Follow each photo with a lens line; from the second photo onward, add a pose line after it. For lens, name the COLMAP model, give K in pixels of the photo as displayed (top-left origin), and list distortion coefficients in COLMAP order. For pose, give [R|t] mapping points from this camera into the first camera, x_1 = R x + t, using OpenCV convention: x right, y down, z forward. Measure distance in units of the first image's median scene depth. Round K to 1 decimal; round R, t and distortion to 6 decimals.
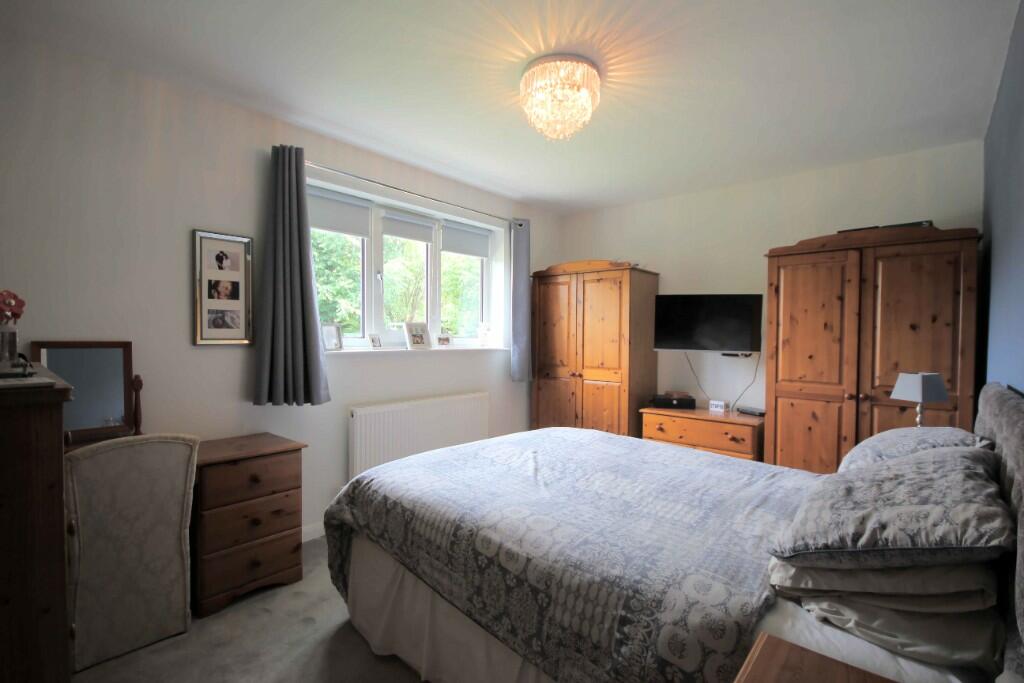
lens RADIAL K [[473.7, 0, 514.2], [0, 473.7, 344.6], [0, 0, 1]] dist [-0.005308, 0.000276]
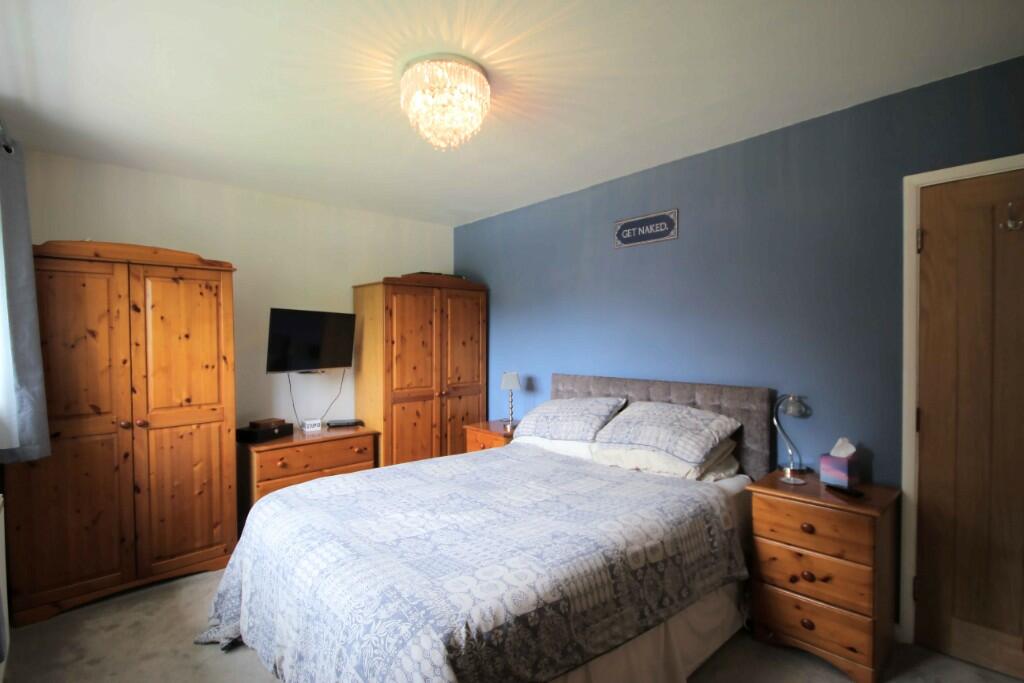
lens RADIAL K [[473.7, 0, 514.2], [0, 473.7, 344.6], [0, 0, 1]] dist [-0.005308, 0.000276]
pose [[0.108745, -0.025654, 0.993739, -0.632860], [0.029986, 0.999297, 0.022517, -0.059441], [-0.993617, 0.027350, 0.109437, 0.620474]]
